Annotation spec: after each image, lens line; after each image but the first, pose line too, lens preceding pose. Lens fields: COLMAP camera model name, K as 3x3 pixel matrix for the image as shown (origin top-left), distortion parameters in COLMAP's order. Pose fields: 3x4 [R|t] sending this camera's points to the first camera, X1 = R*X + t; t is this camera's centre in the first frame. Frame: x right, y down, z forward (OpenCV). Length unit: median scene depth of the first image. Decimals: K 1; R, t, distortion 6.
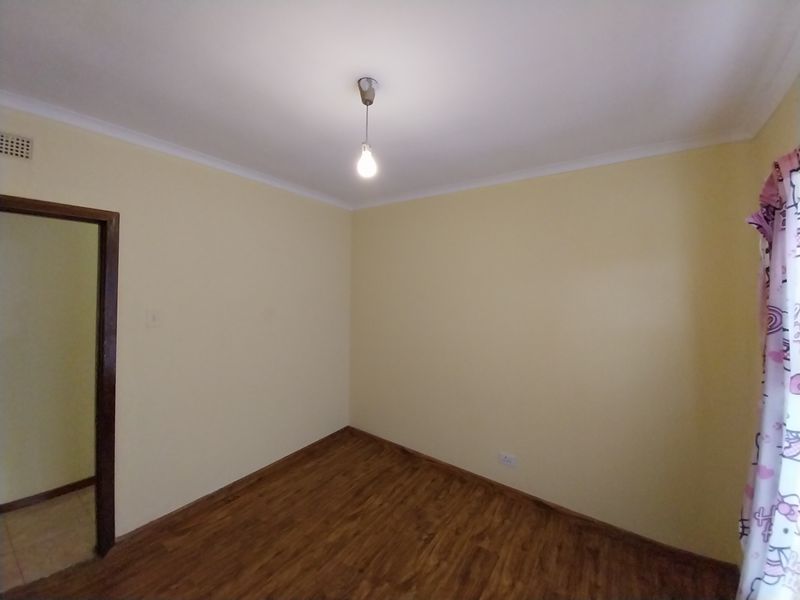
lens RADIAL K [[316.2, 0, 394.9], [0, 316.2, 284.7], [0, 0, 1]] dist [0.023687, -0.017581]
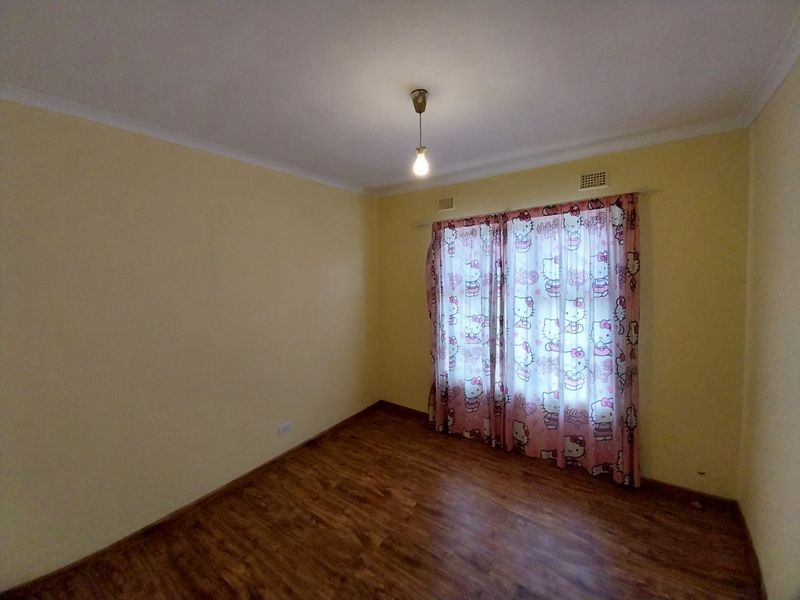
lens RADIAL K [[316.2, 0, 394.9], [0, 316.2, 284.7], [0, 0, 1]] dist [0.023687, -0.017581]
pose [[-0.002365, -0.049828, 0.998755, -0.884207], [0.012480, 0.998679, 0.049854, 0.008240], [-0.999919, 0.012582, -0.001740, 0.764345]]
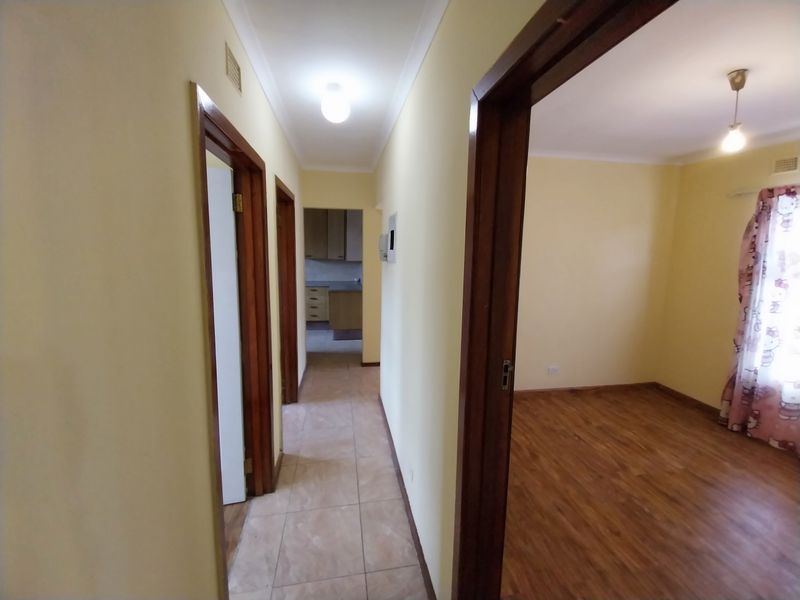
lens RADIAL K [[316.2, 0, 394.9], [0, 316.2, 284.7], [0, 0, 1]] dist [0.023687, -0.017581]
pose [[0.693743, -0.078358, 0.715948, -1.318676], [-0.014255, 0.992375, 0.122425, 0.033718], [-0.720082, -0.095137, 0.687336, 0.725944]]
